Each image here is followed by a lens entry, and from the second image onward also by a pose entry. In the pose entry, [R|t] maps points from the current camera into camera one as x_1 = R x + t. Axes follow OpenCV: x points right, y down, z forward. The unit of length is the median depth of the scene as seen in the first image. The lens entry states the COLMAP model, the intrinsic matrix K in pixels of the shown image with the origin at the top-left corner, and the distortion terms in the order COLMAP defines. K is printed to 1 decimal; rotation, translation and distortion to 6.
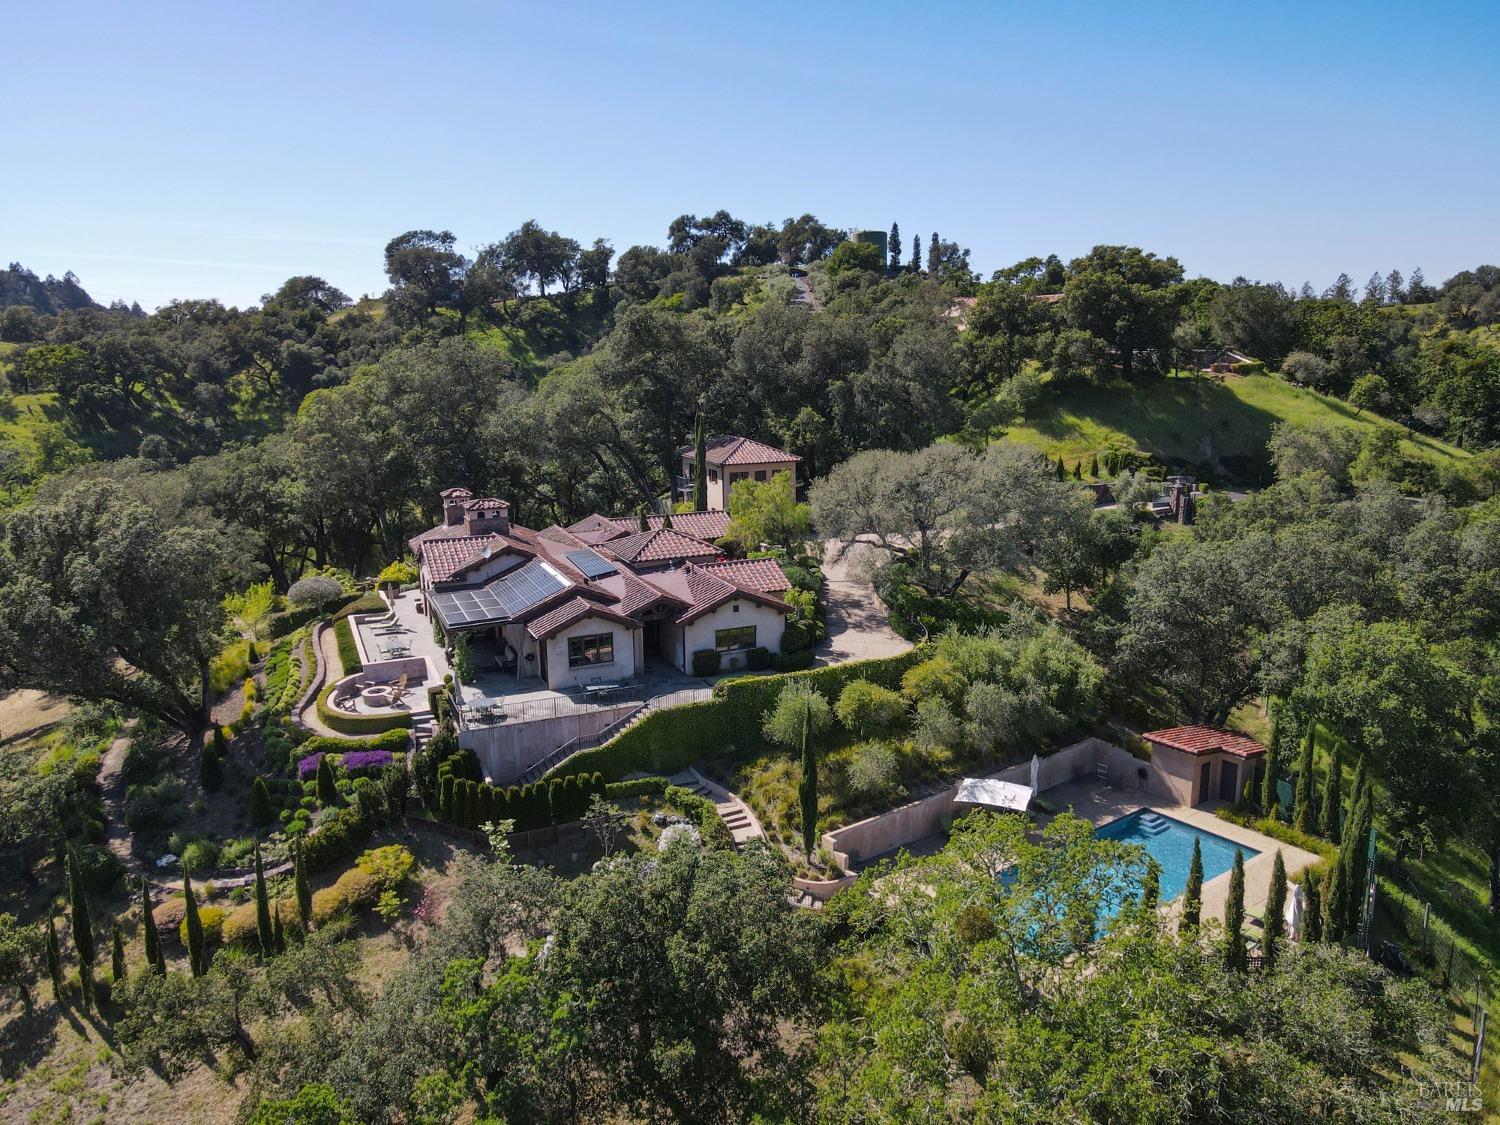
lens RADIAL K [[1088.9, 0, 754.1], [0, 1088.9, 552.1], [0, 0, 1]] dist [0.009549, 0.003357]
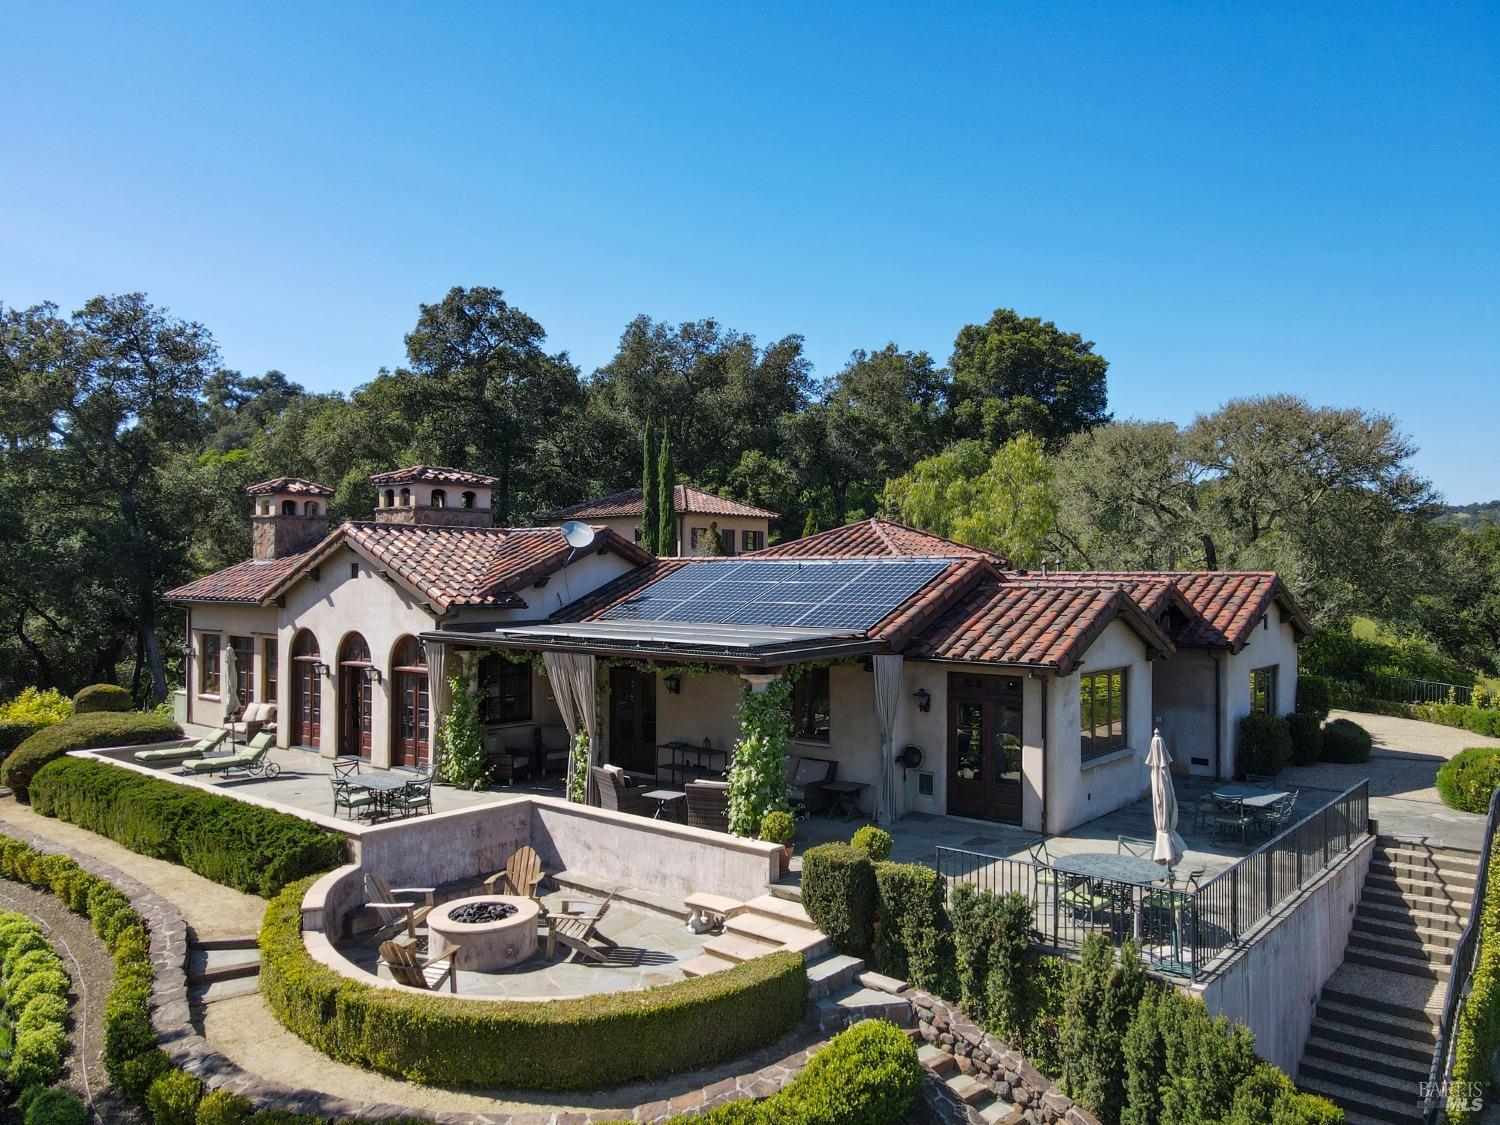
lens RADIAL K [[1088.9, 0, 764.1], [0, 1088.9, 563.0], [0, 0, 1]] dist [0.009549, 0.003357]
pose [[0.889911, 0.019376, 0.455723, -0.232627], [0.075274, 0.979161, -0.188622, 0.056304], [-0.449881, 0.202161, 0.869907, 0.409149]]
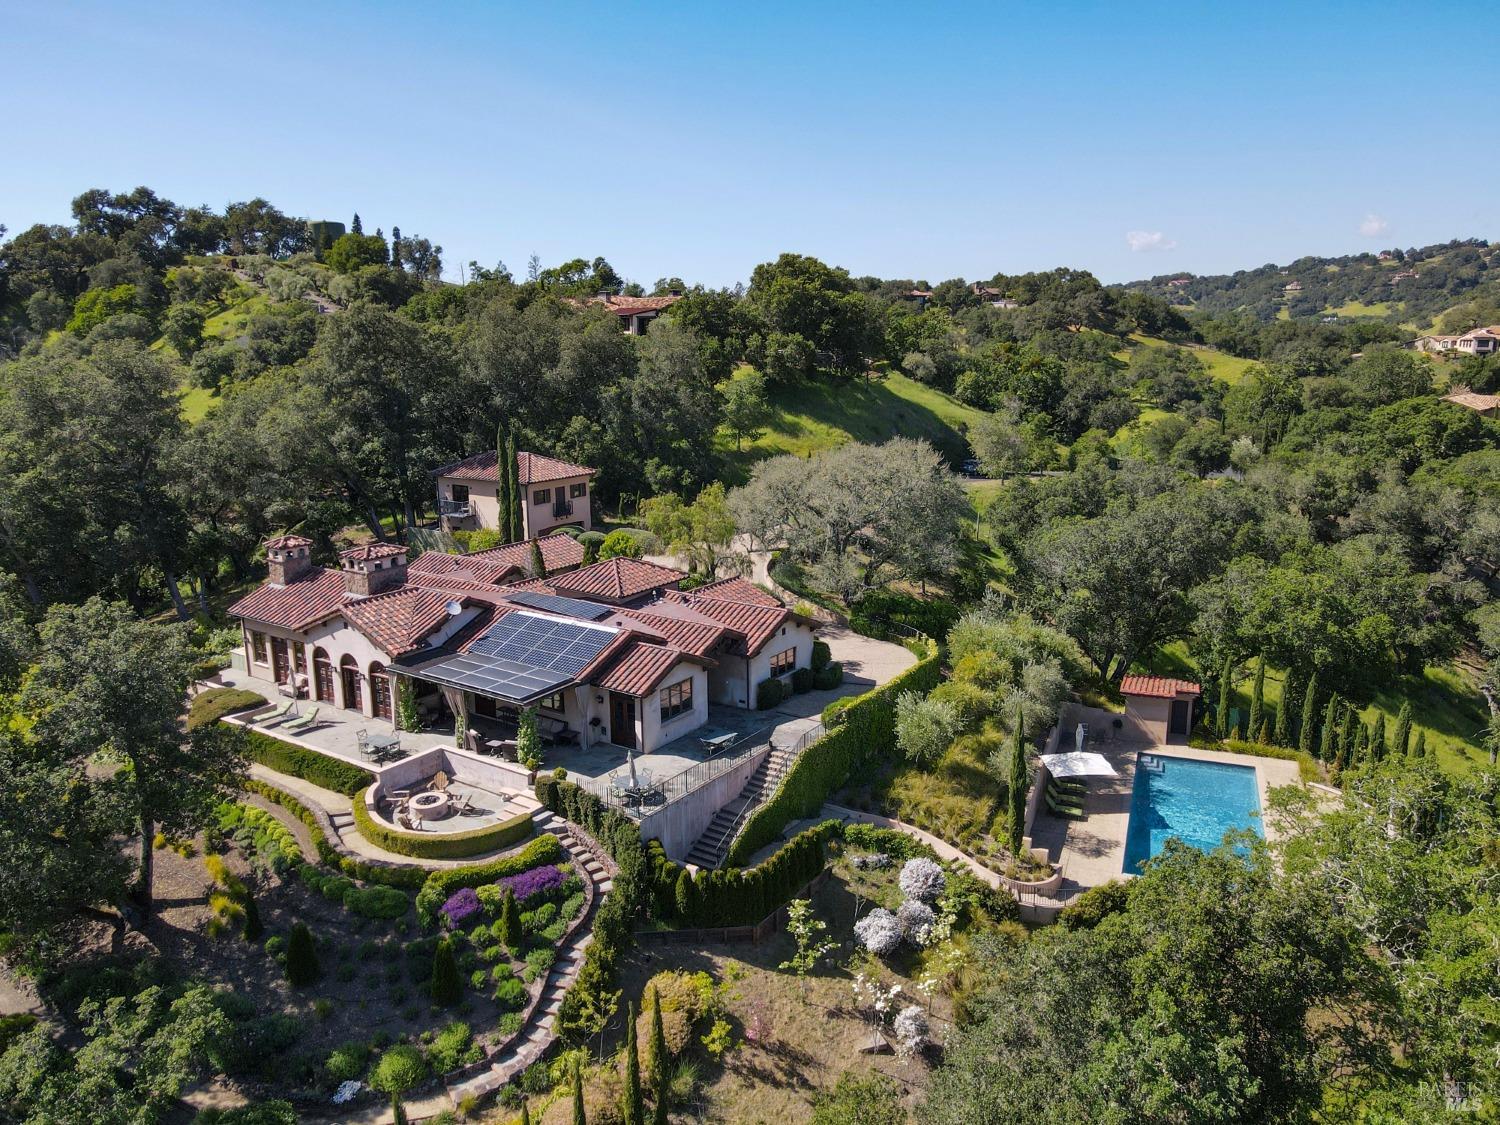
lens RADIAL K [[1088.9, 0, 747.3], [0, 1088.9, 566.5], [0, 0, 1]] dist [0.009549, 0.003357]
pose [[0.851684, -0.108978, 0.512599, -0.303219], [0.102477, 0.993889, 0.041034, -0.026653], [-0.513938, 0.017581, 0.857647, 0.121317]]
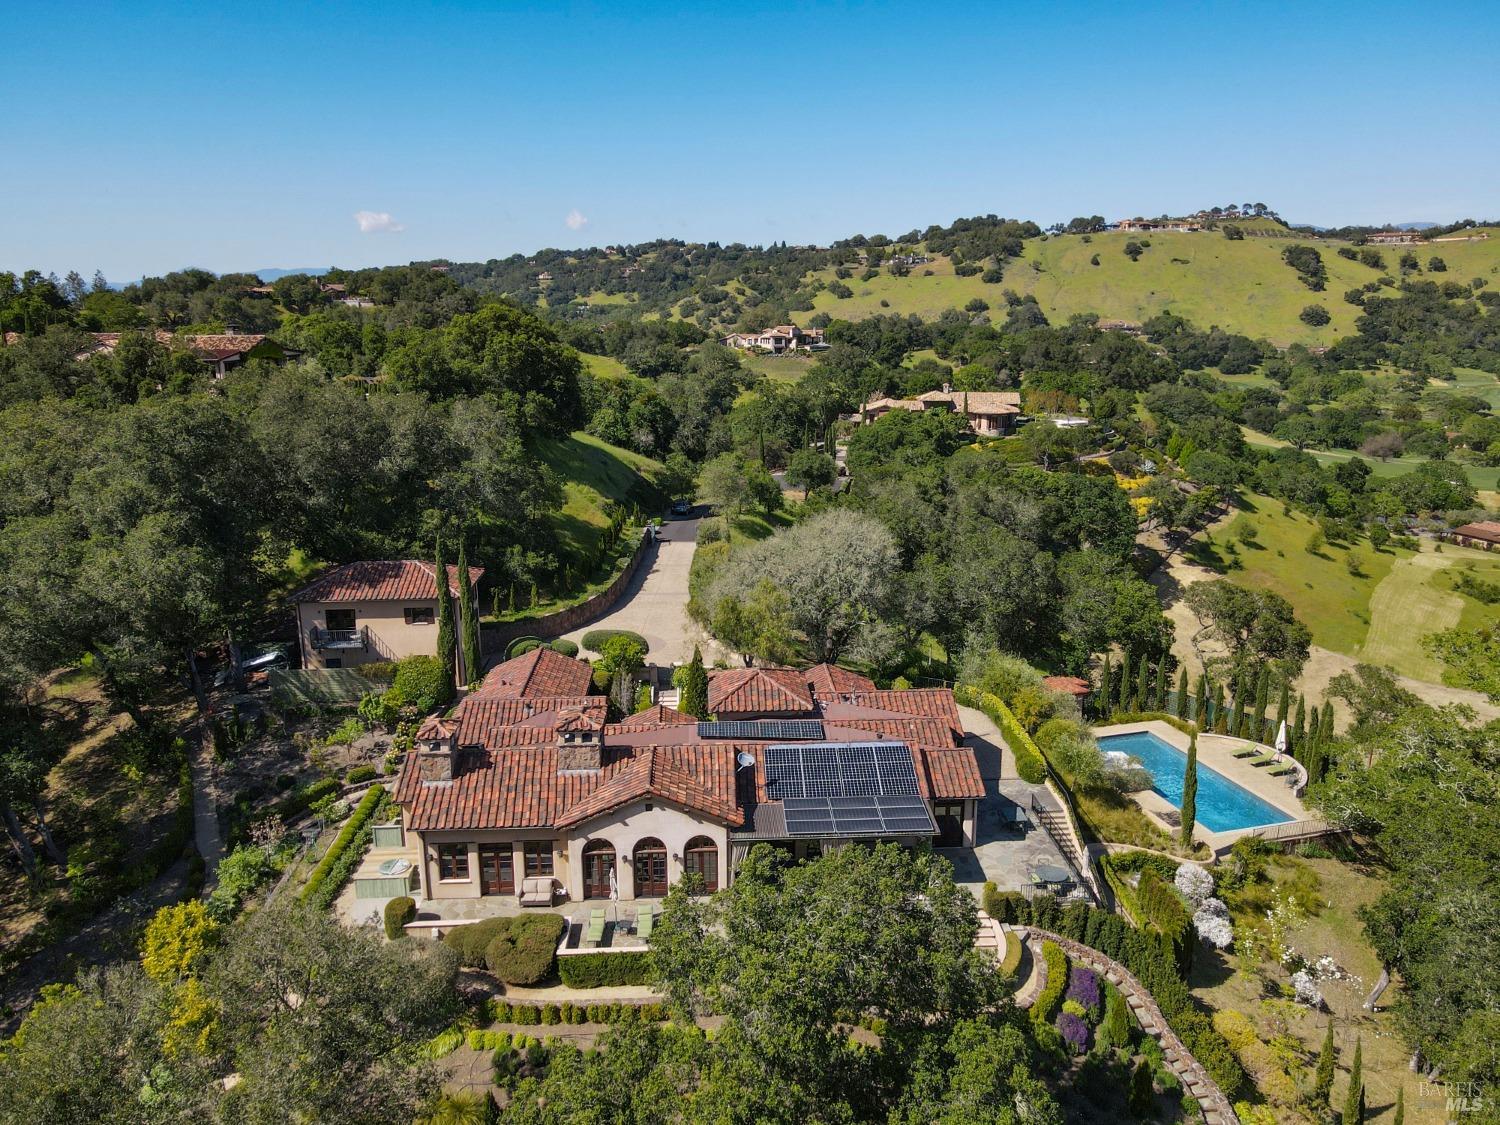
lens RADIAL K [[1088.9, 0, 741.2], [0, 1088.9, 570.2], [0, 0, 1]] dist [0.009549, 0.003357]
pose [[0.364478, -0.213886, 0.906316, -0.595719], [0.186127, 0.970358, 0.154148, -0.162763], [-0.912421, 0.112506, 0.393484, 0.436290]]
